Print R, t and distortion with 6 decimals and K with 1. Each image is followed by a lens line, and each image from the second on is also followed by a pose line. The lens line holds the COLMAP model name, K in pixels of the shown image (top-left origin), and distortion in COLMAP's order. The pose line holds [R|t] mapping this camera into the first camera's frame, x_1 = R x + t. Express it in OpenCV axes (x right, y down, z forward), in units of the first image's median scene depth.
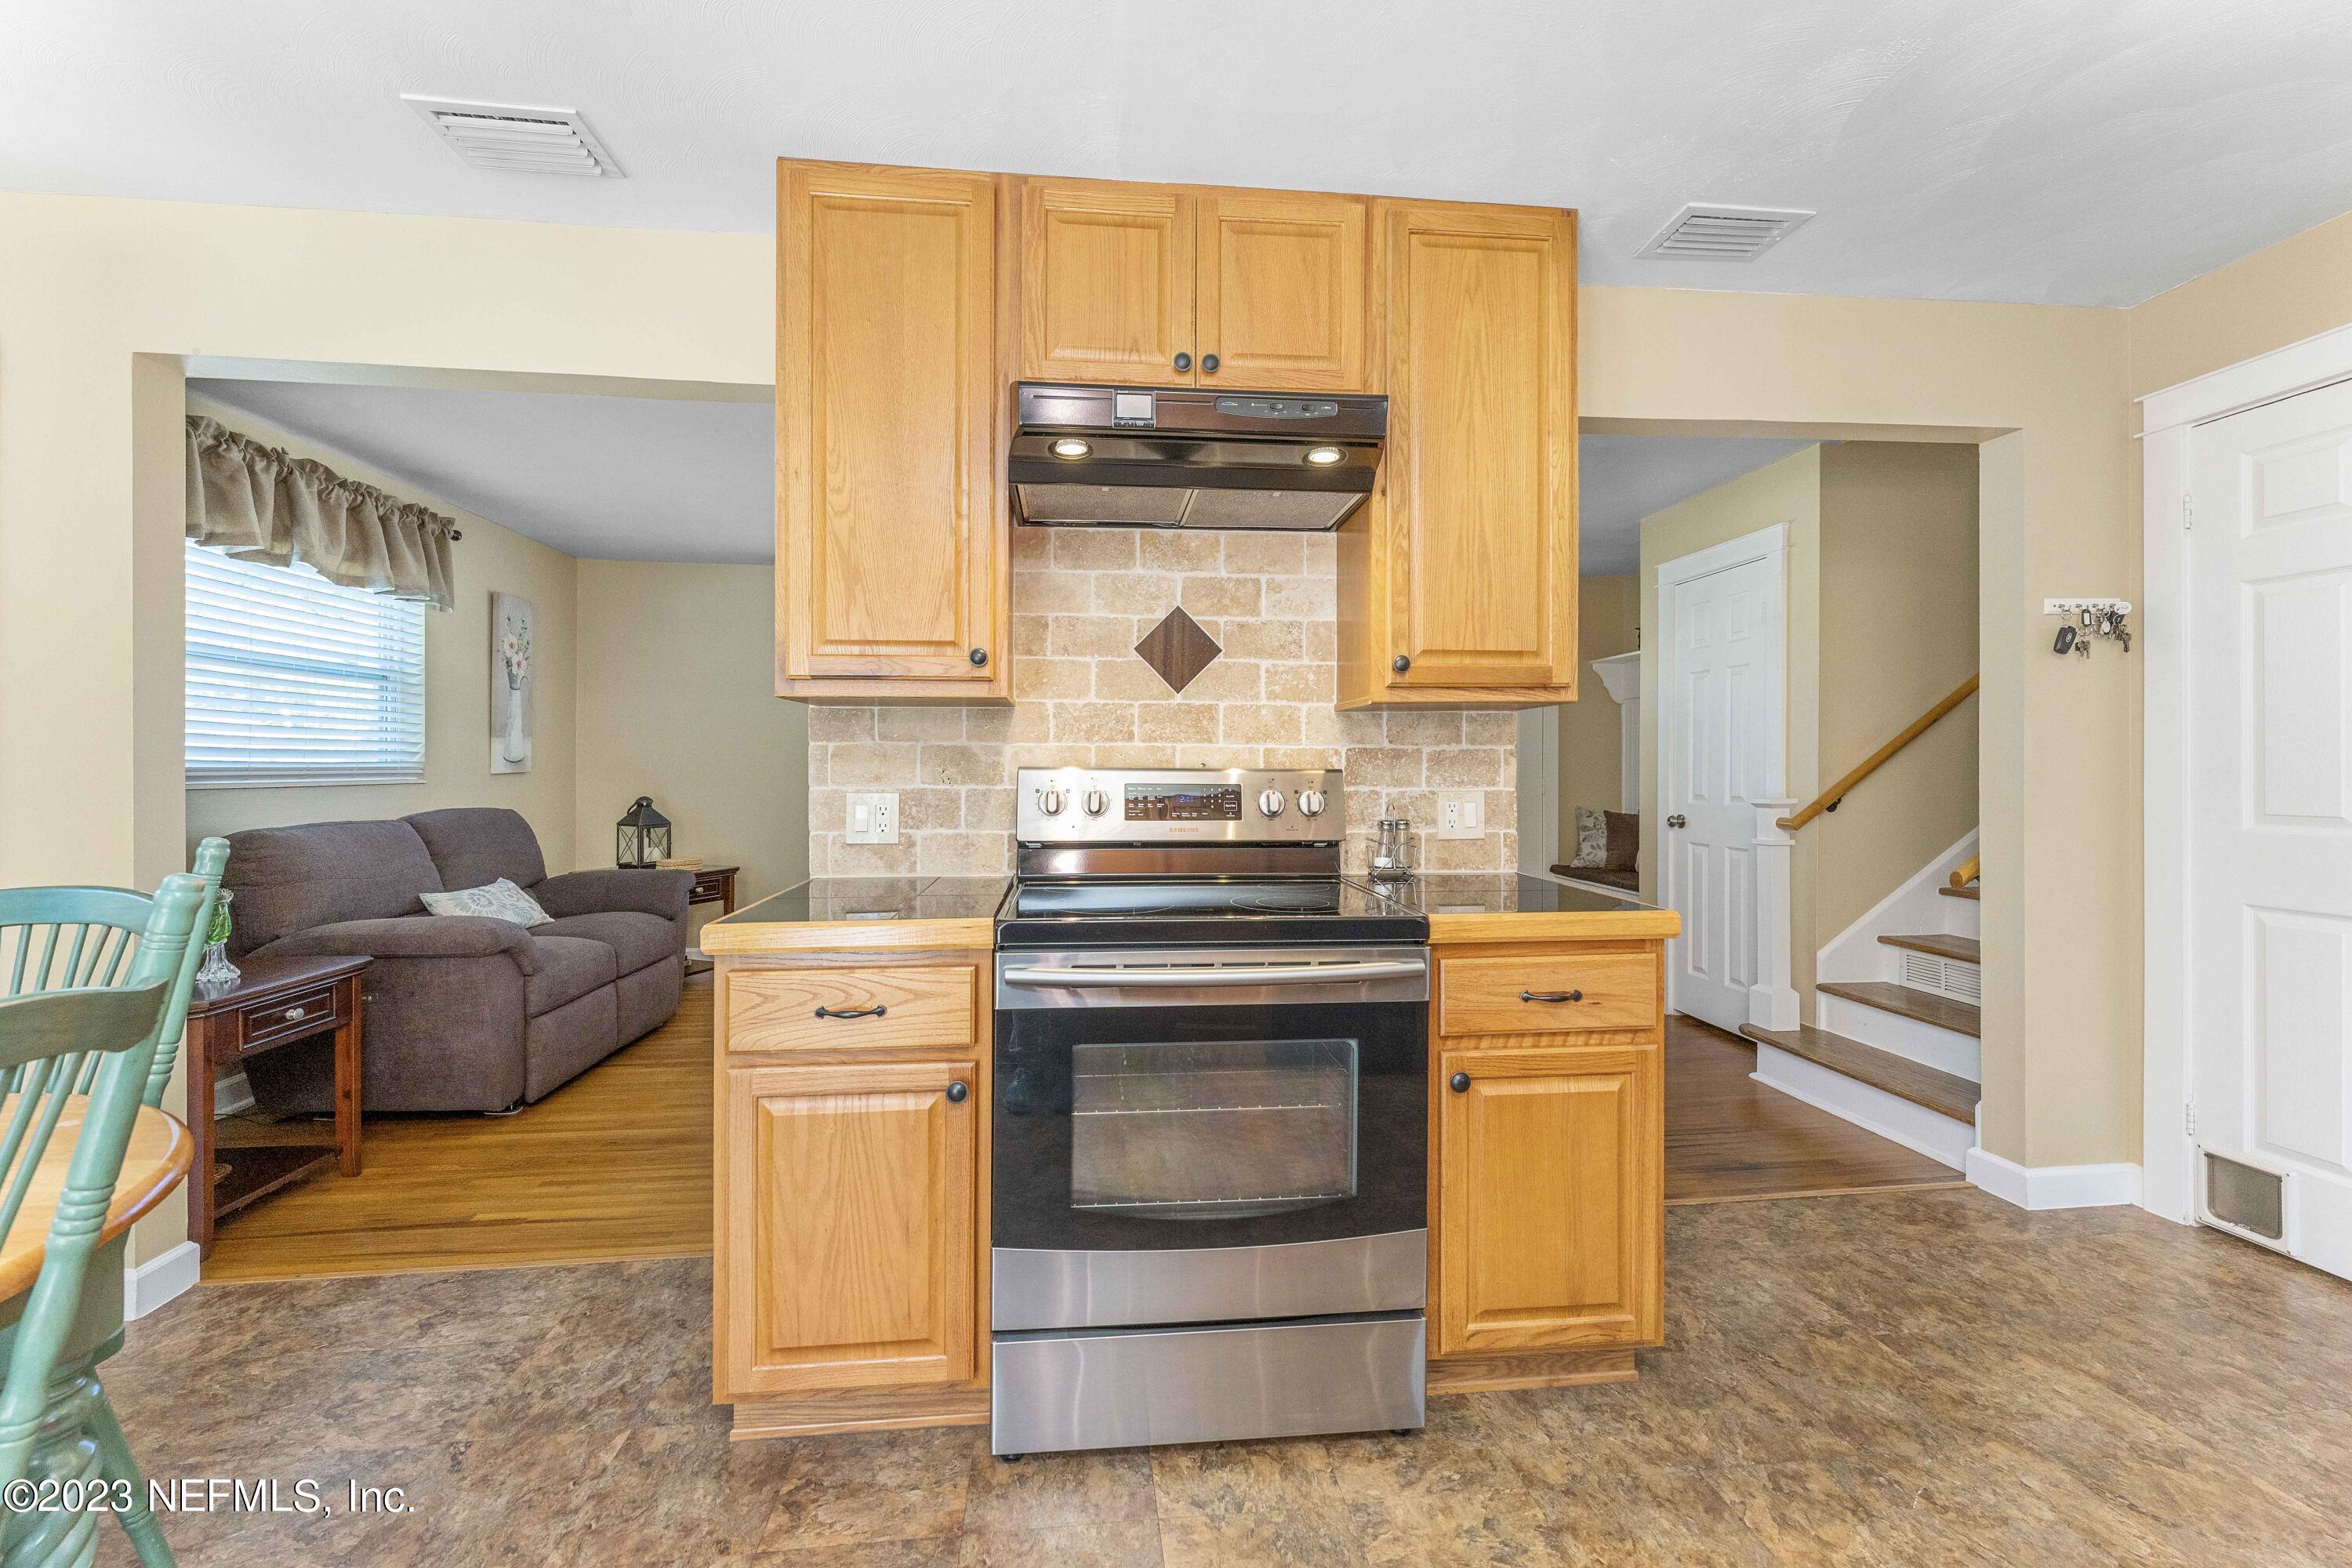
lens RADIAL K [[939.0, 0, 1169.0], [0, 939.0, 764.6], [0, 0, 1]] dist [0.001829, -0.001256]
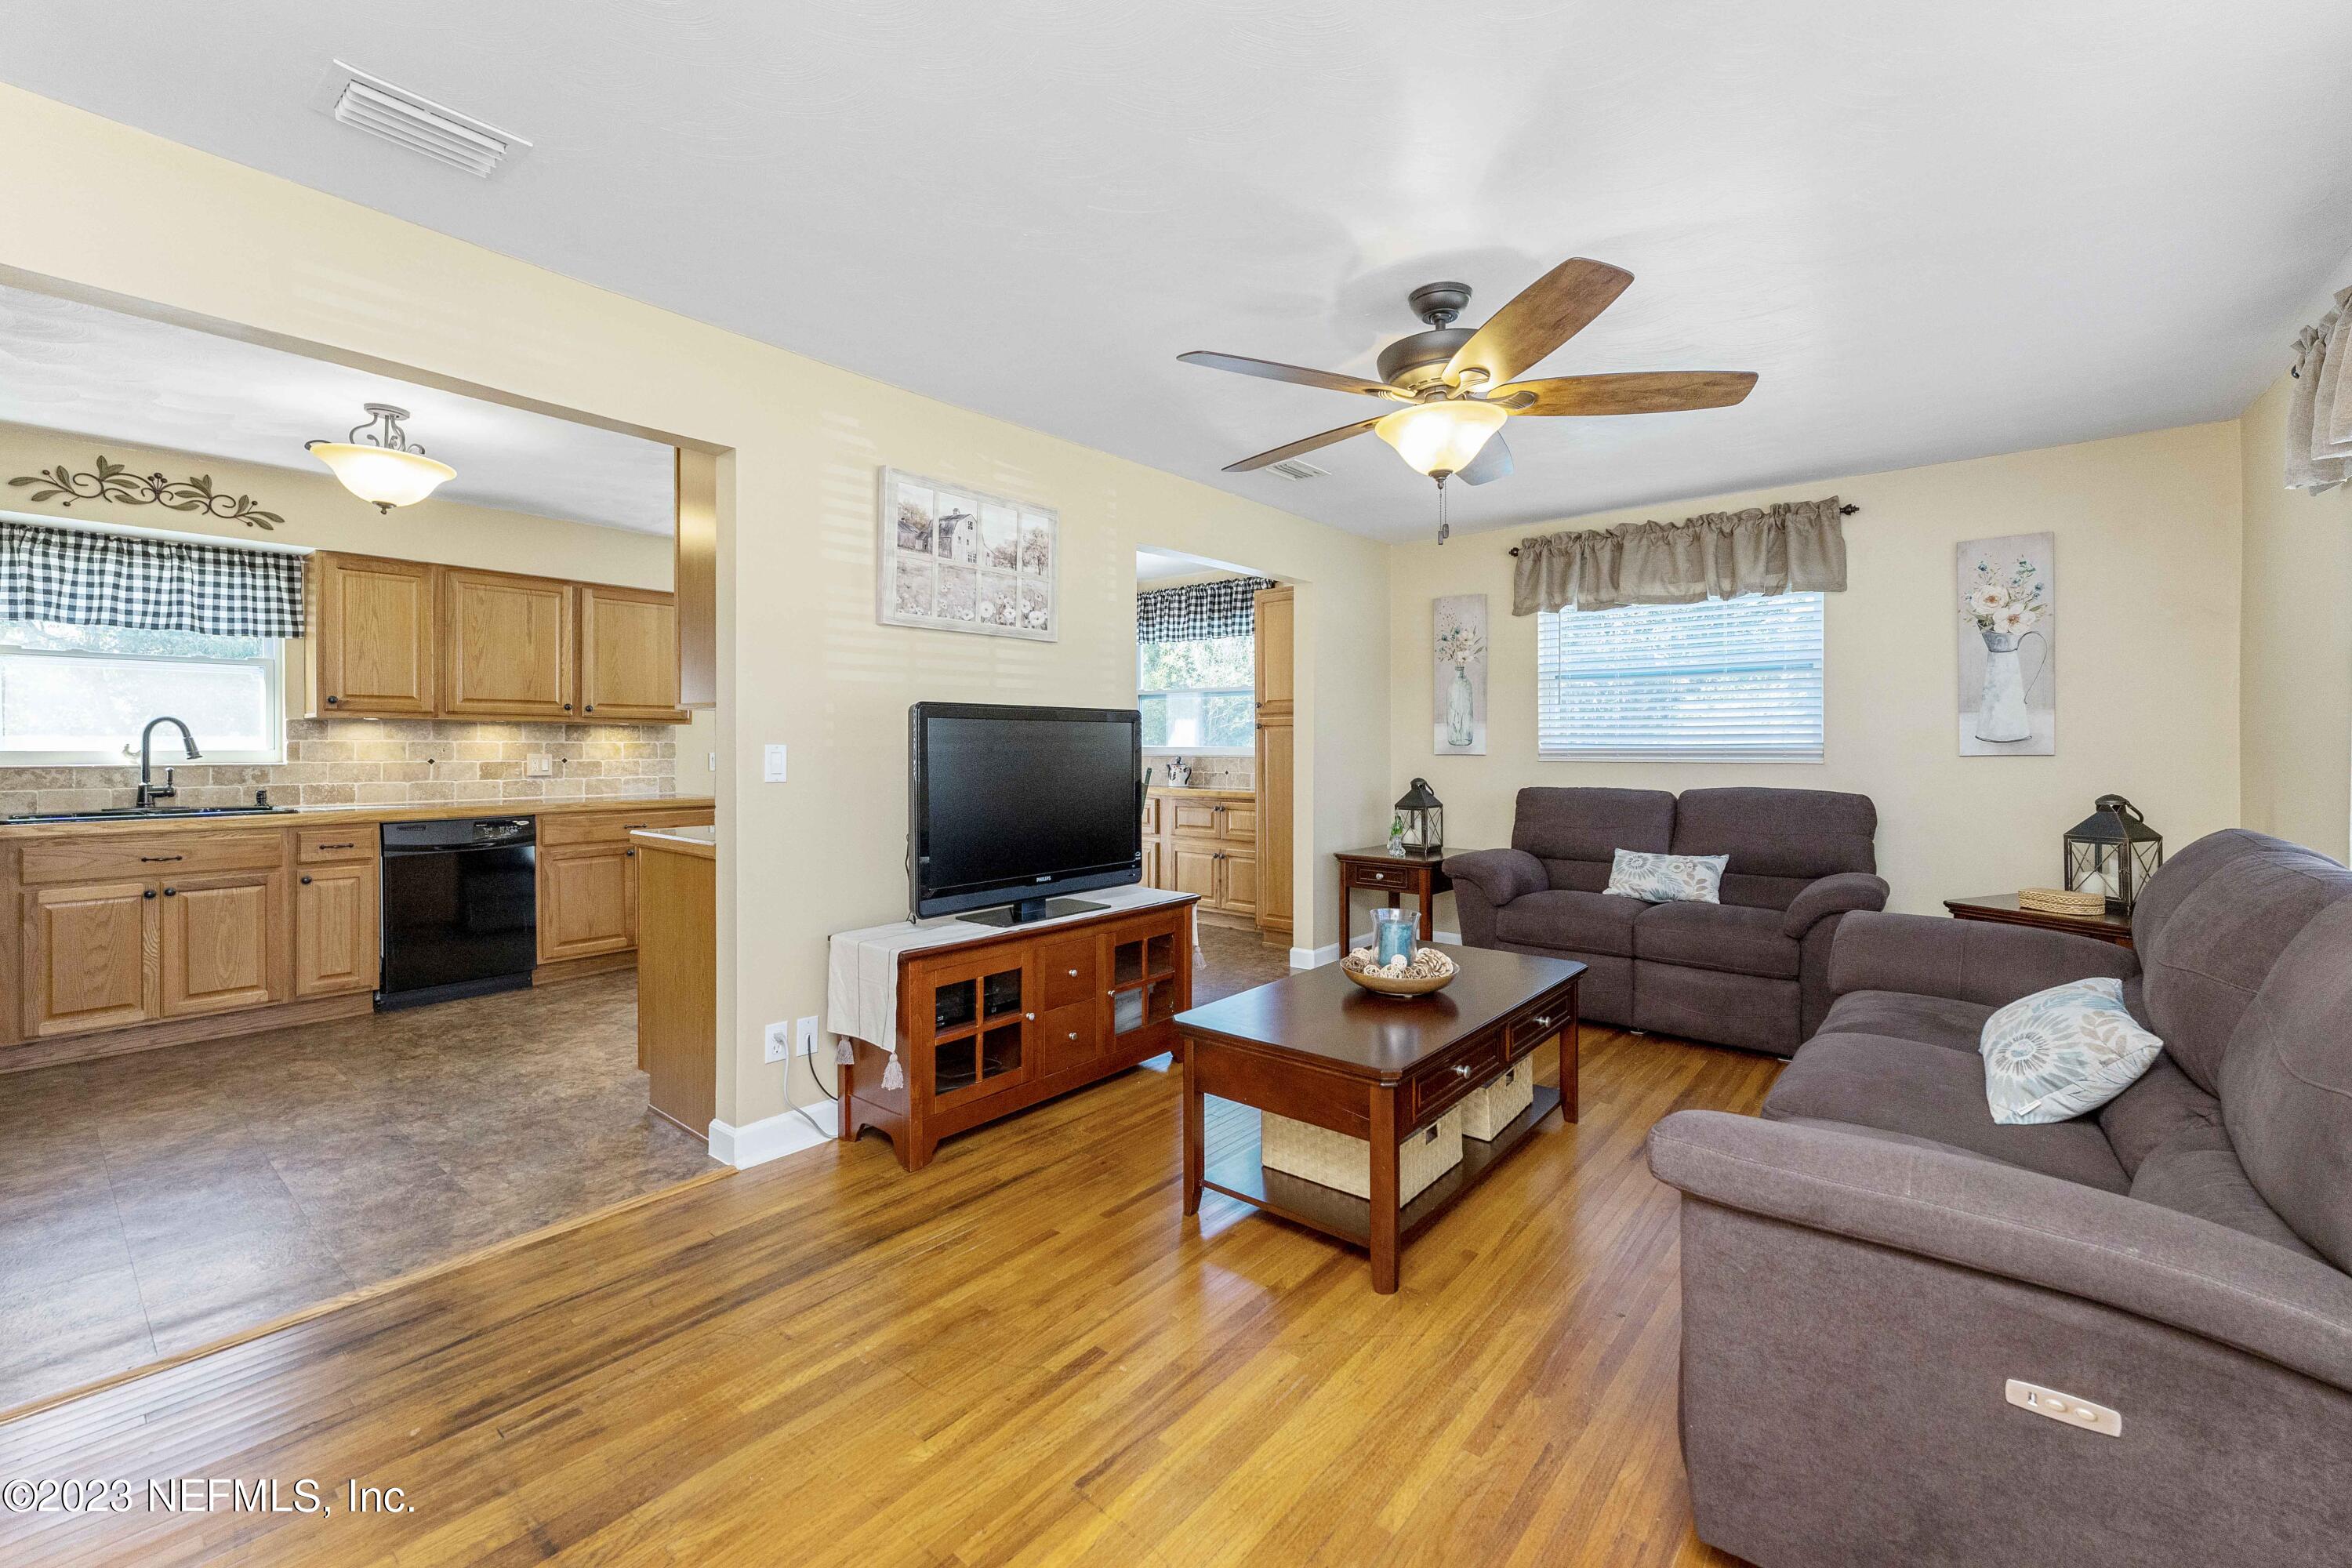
lens RADIAL K [[939.0, 0, 1173.0], [0, 939.0, 749.1], [0, 0, 1]] dist [0.001829, -0.001256]
pose [[-0.712434, 0.004960, -0.701721, 0.579045], [0.003794, 0.999988, 0.003216, -0.002997], [0.701729, -0.000372, -0.712444, 1.644770]]
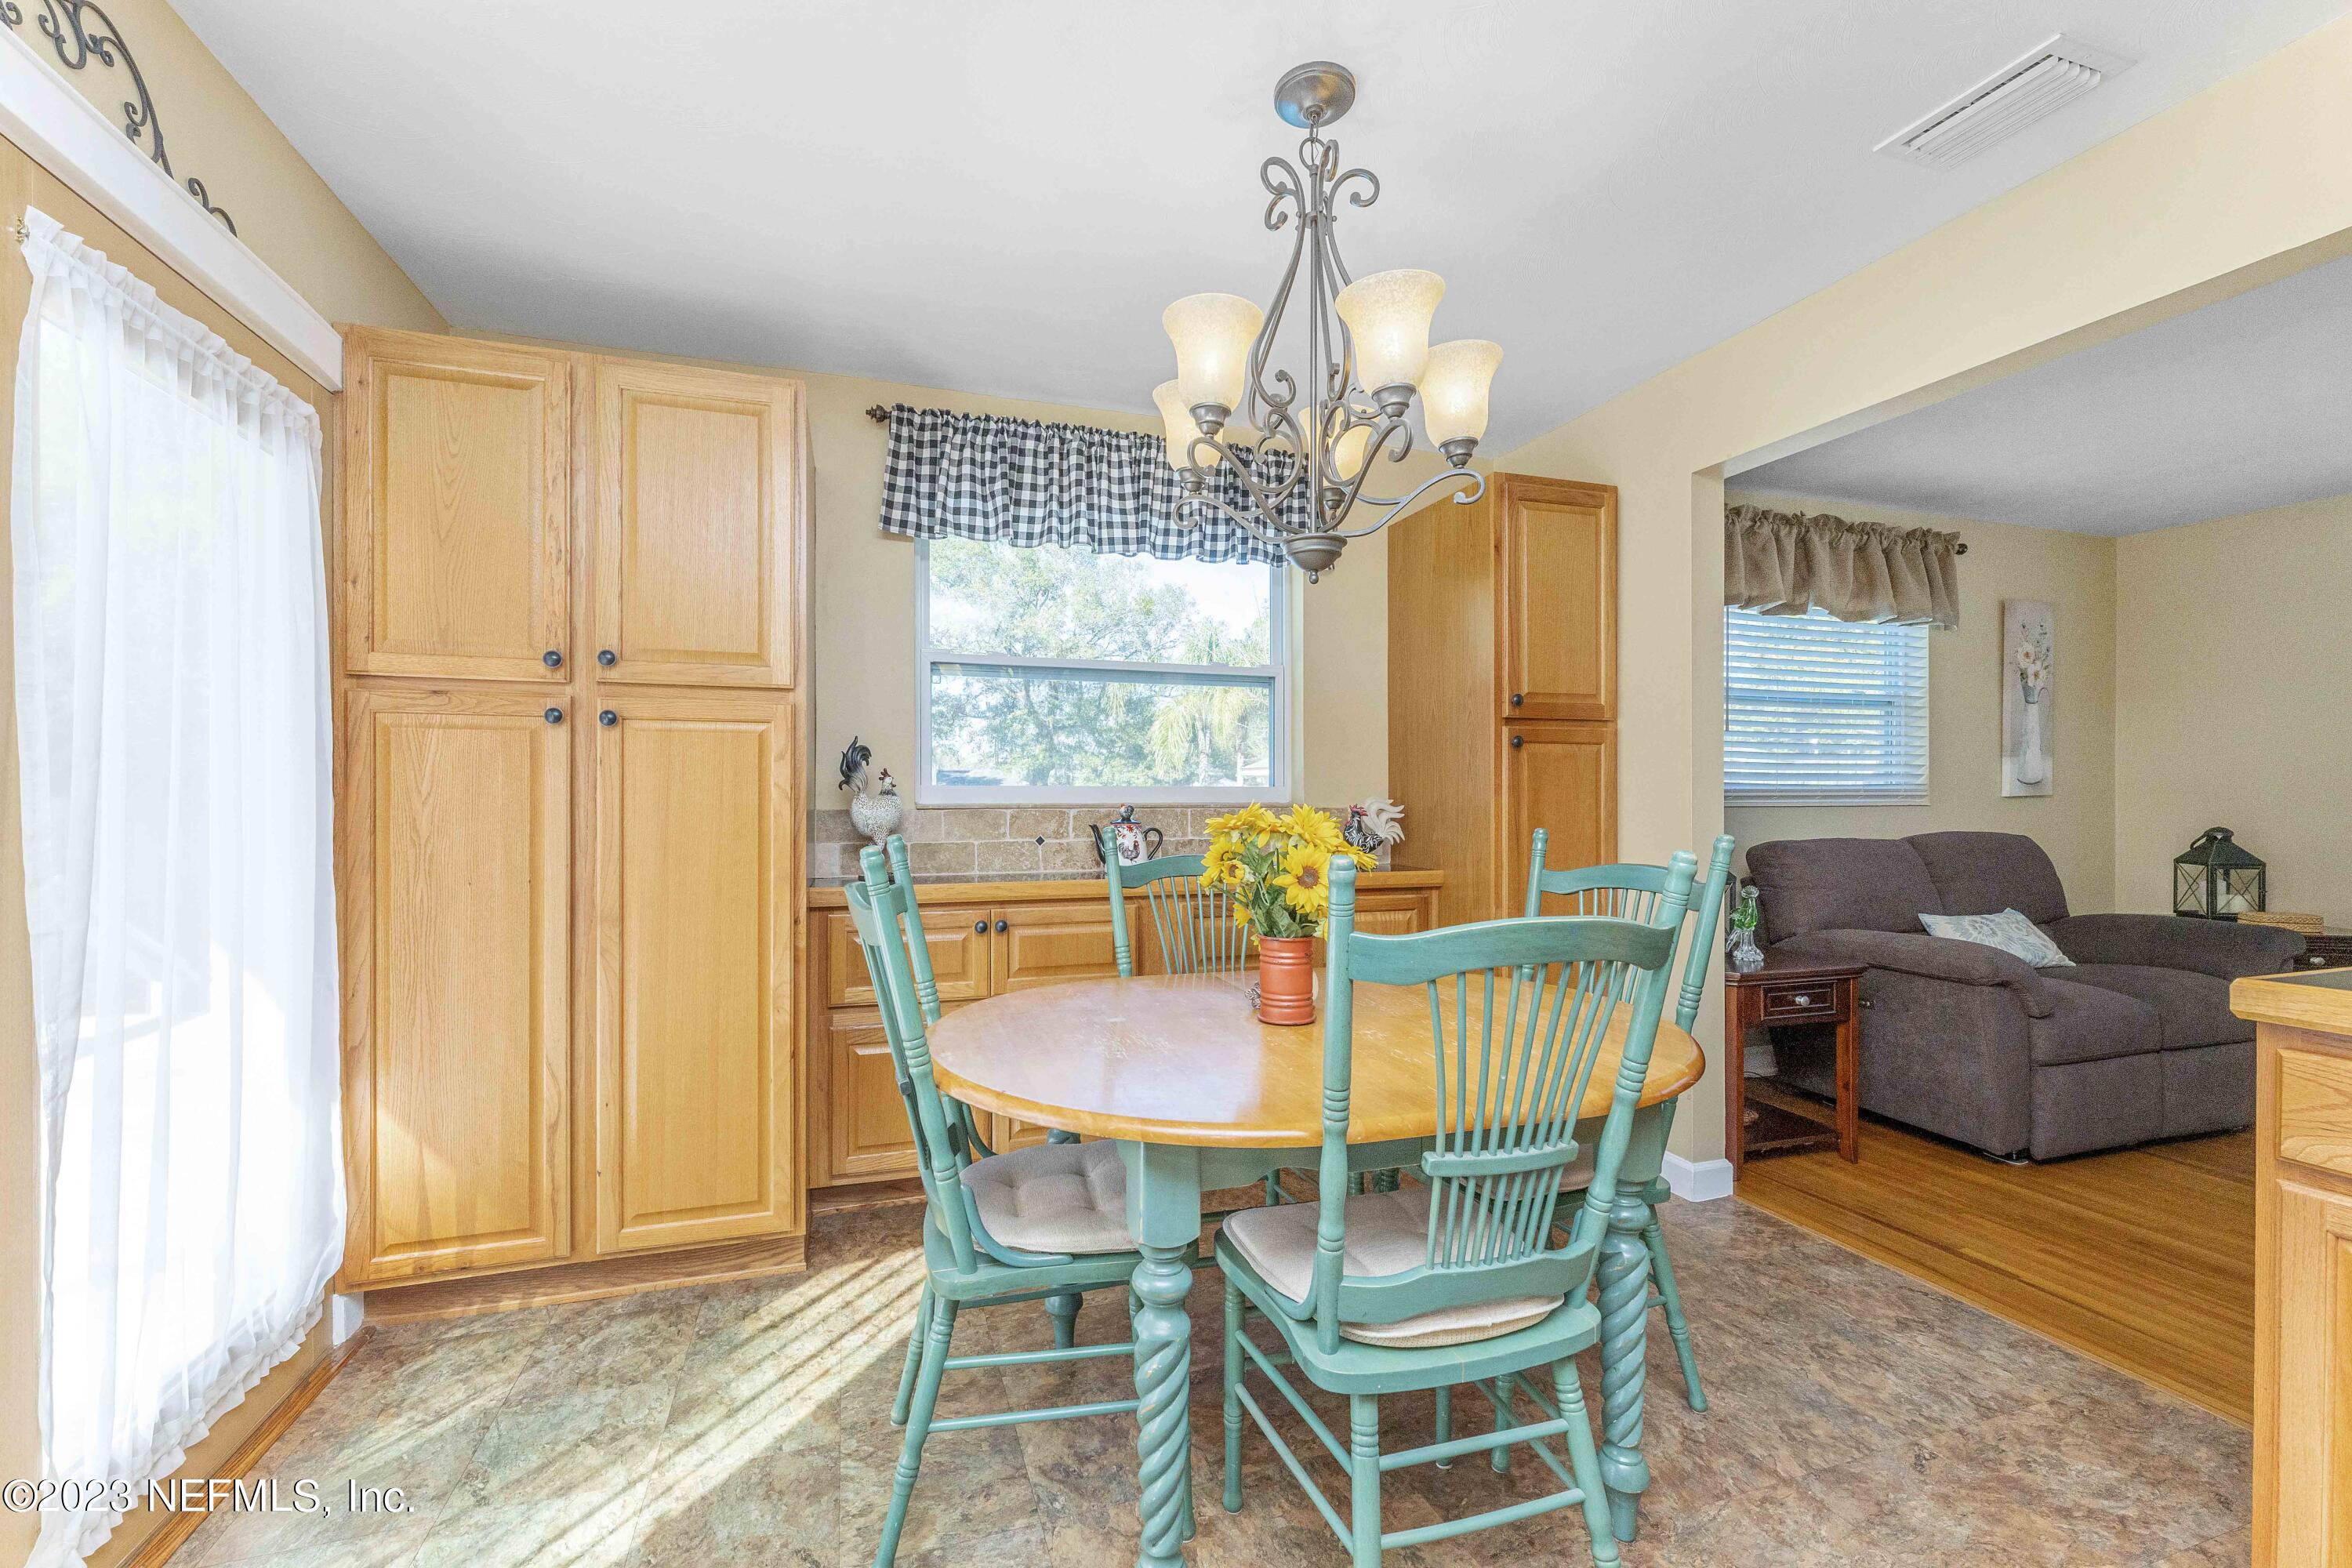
lens RADIAL K [[939.0, 0, 1157.3], [0, 939.0, 802.9], [0, 0, 1]] dist [0.001829, -0.001256]
pose [[0.199033, 0.008686, -0.979954, 0.034125], [0.001925, 0.999955, 0.009254, 0.008746], [0.979991, -0.003729, 0.199007, -0.004089]]
